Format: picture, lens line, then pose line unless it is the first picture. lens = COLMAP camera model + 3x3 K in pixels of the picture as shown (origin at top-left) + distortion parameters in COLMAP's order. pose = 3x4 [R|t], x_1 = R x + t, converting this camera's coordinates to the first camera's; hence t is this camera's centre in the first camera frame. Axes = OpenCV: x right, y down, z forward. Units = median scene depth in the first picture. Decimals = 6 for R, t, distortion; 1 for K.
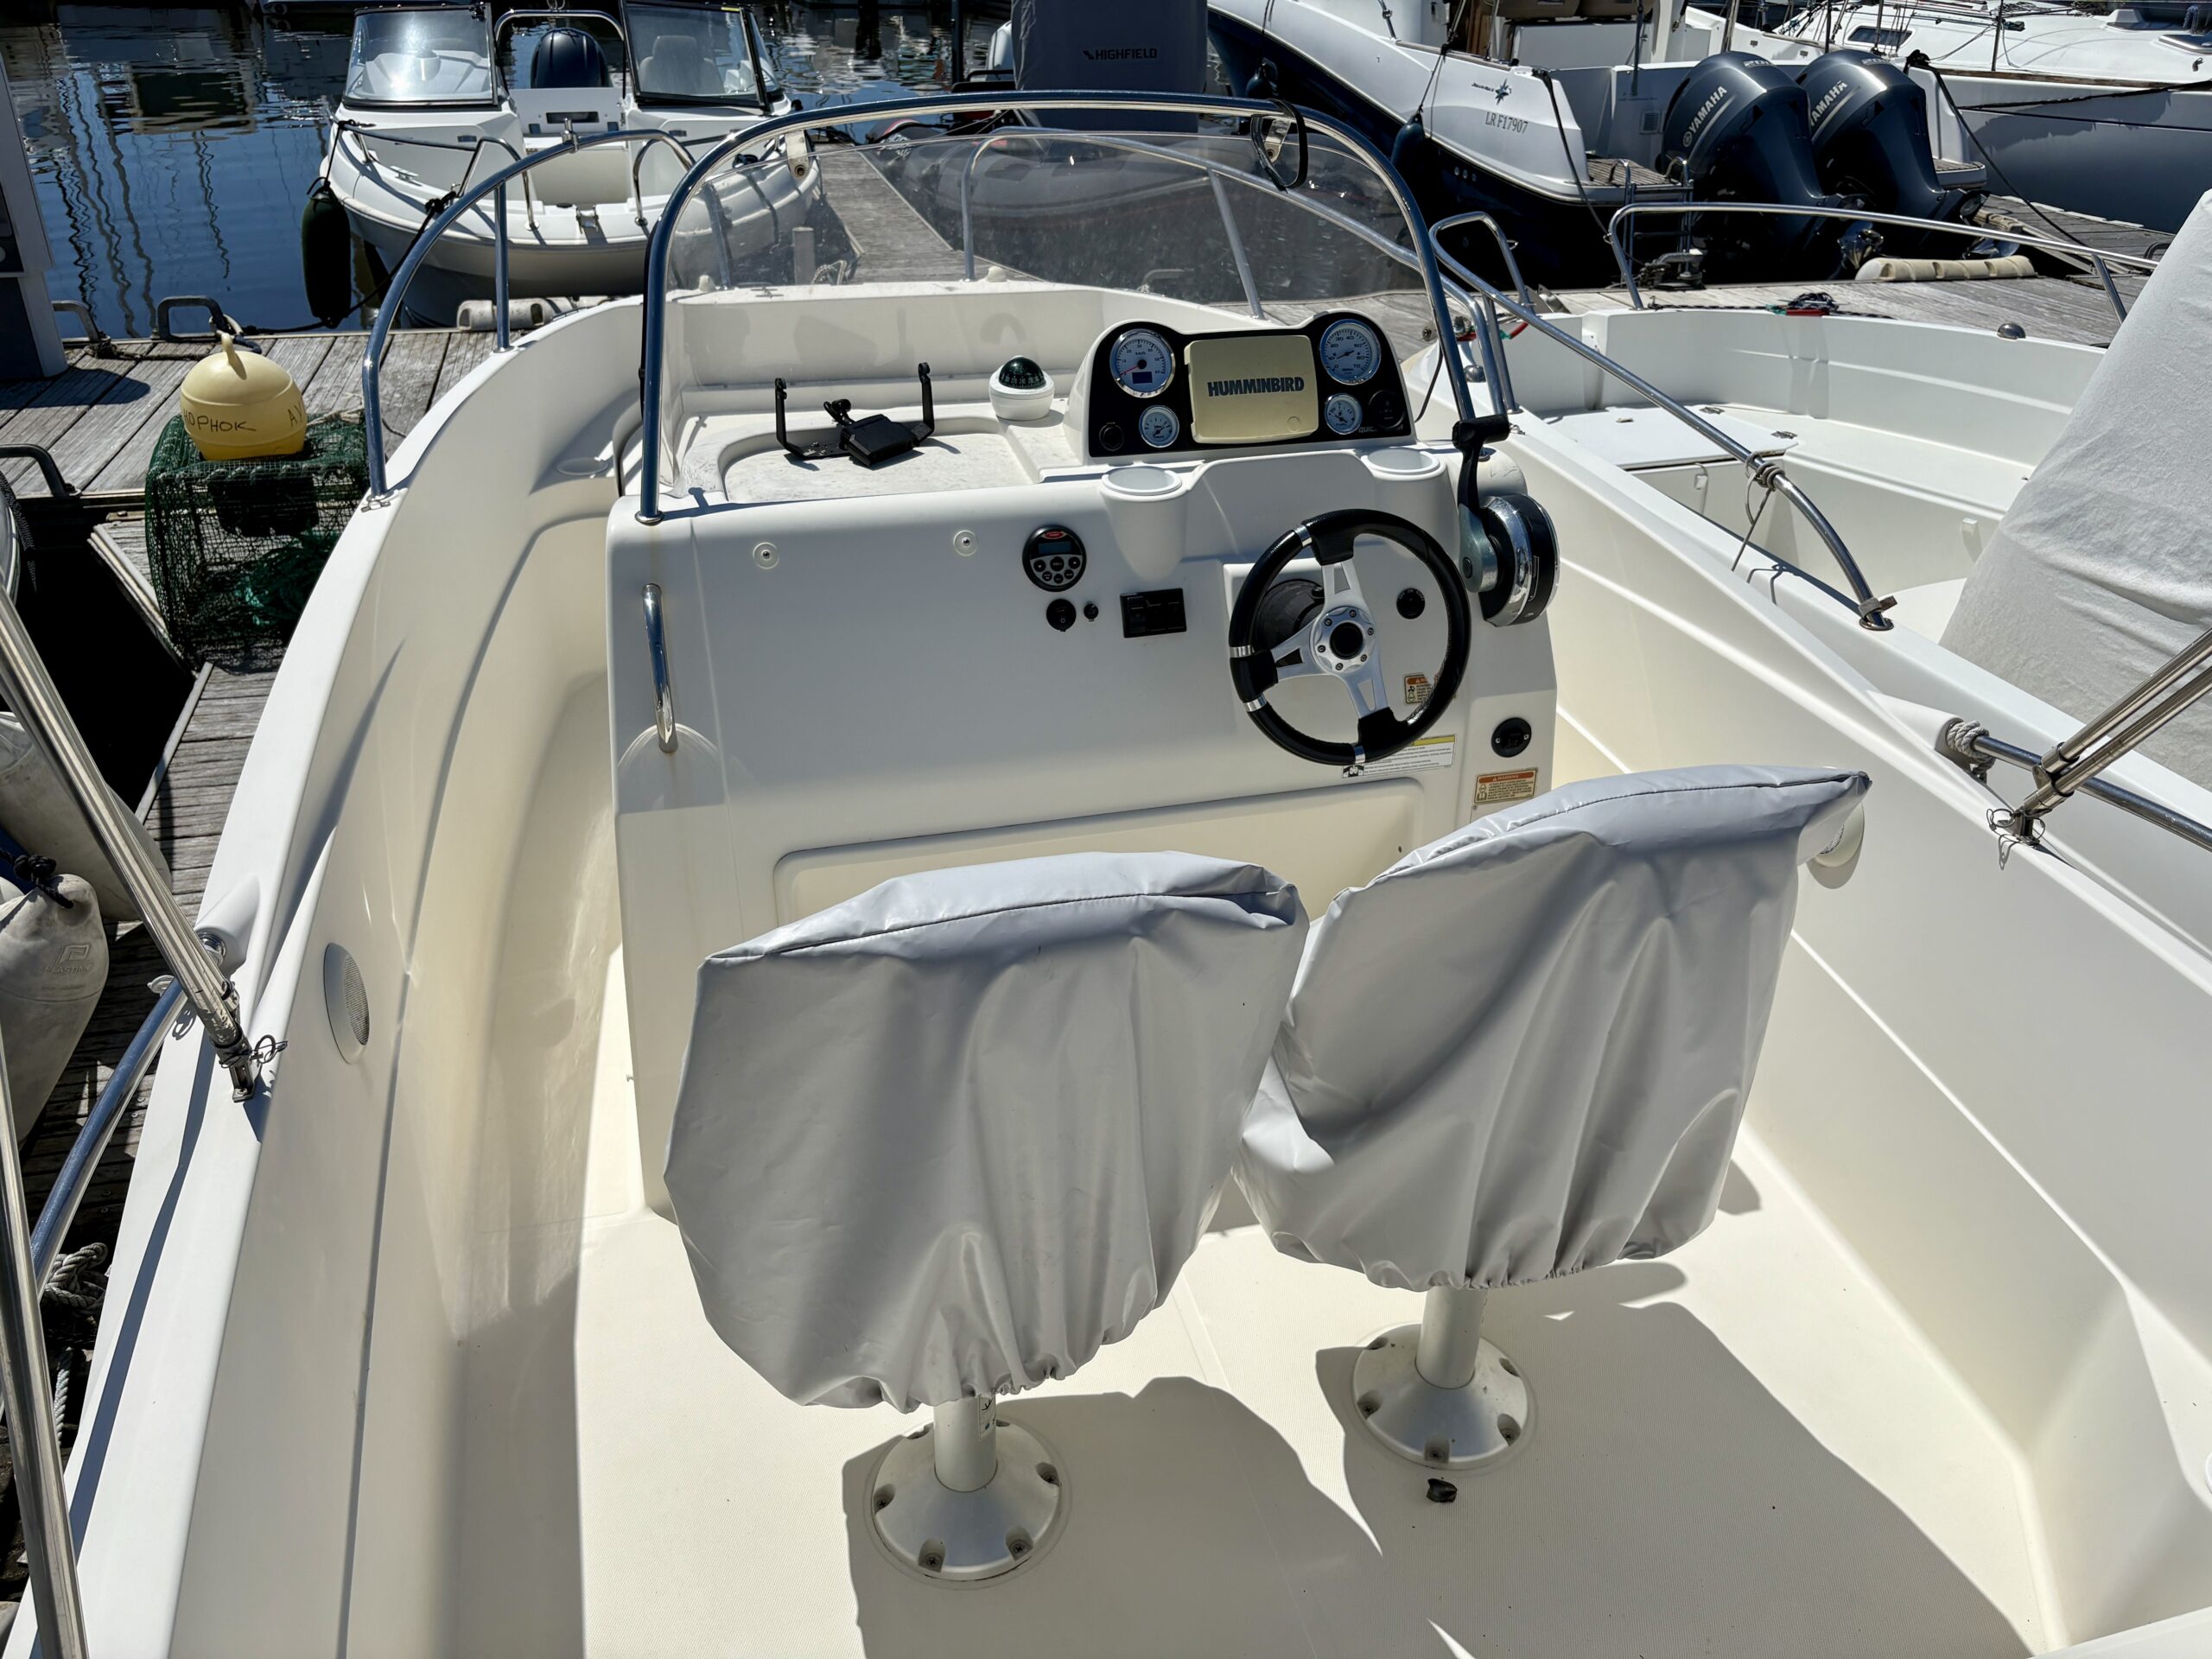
lens RADIAL K [[1662.9, 0, 1106.0], [0, 1662.9, 829.5], [0, 0, 1]] dist [0.060691, -0.052308]
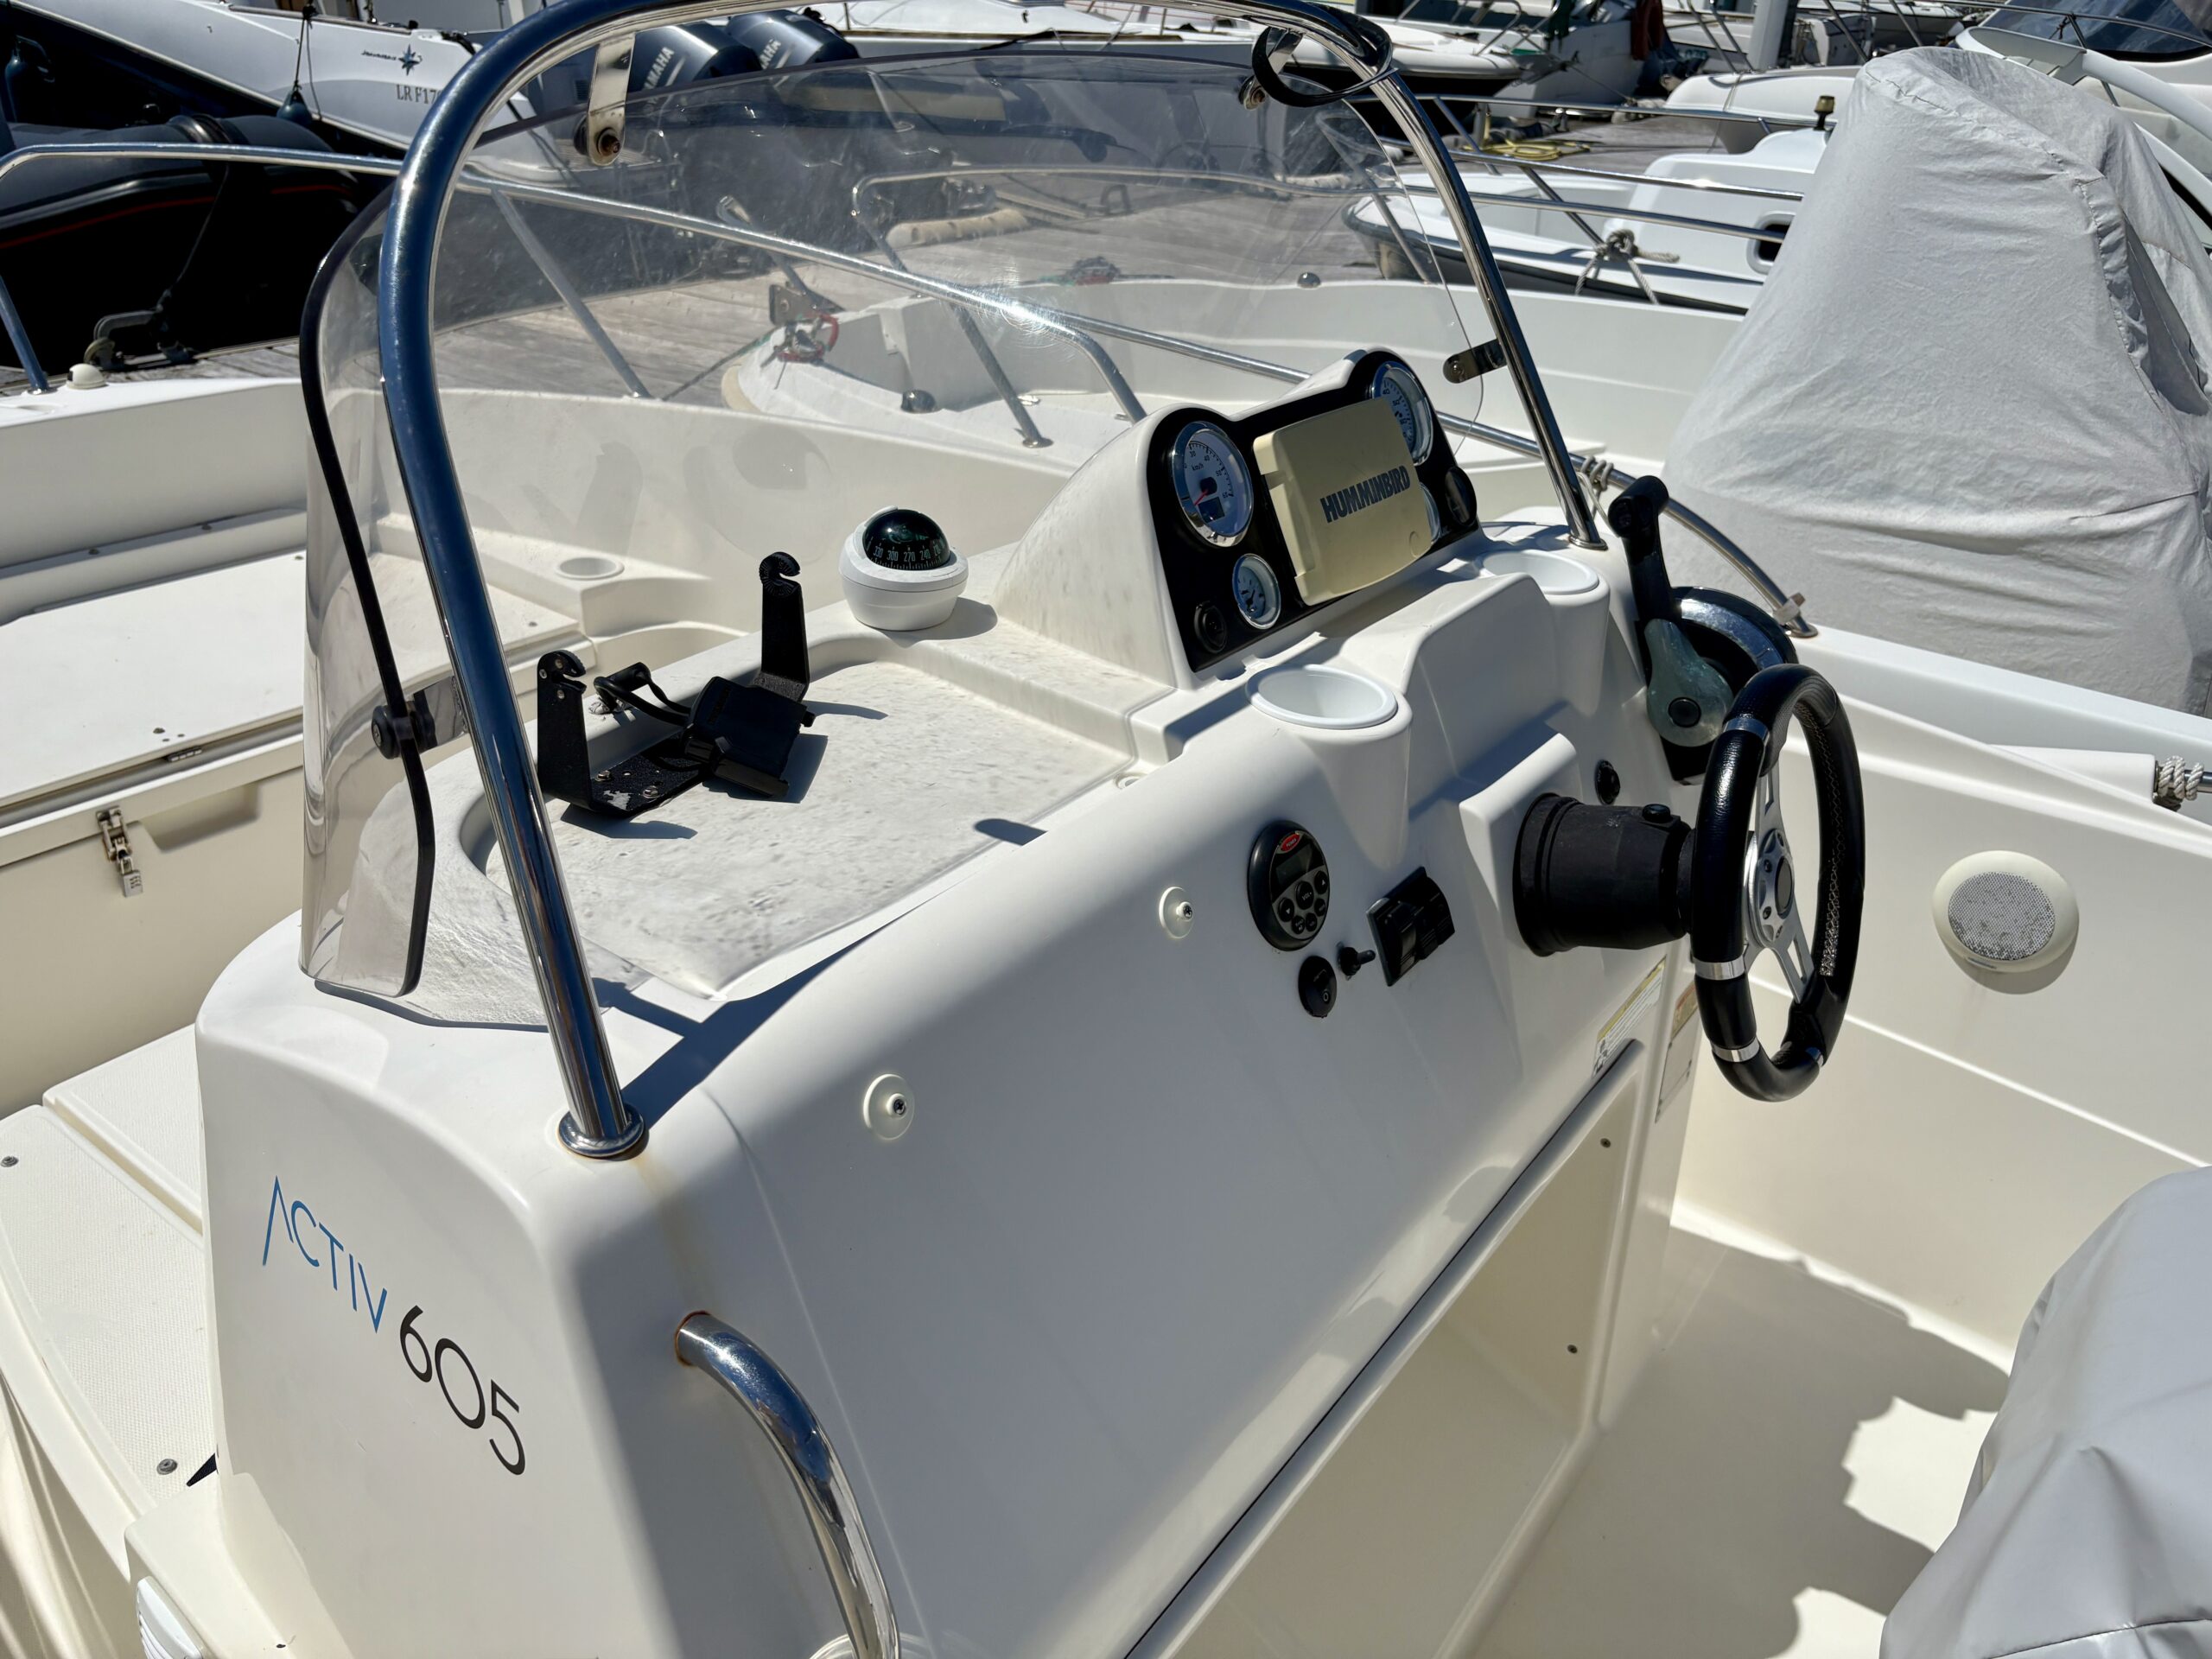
lens RADIAL K [[1707.0, 0, 1106.0], [0, 1707.0, 829.5], [0, 0, 1]] dist [0.092564, -0.071353]
pose [[0.796550, -0.283141, 0.534172, -0.283728], [0.283562, 0.955309, 0.083523, -0.192113], [-0.533949, 0.084941, 0.841240, 0.469130]]
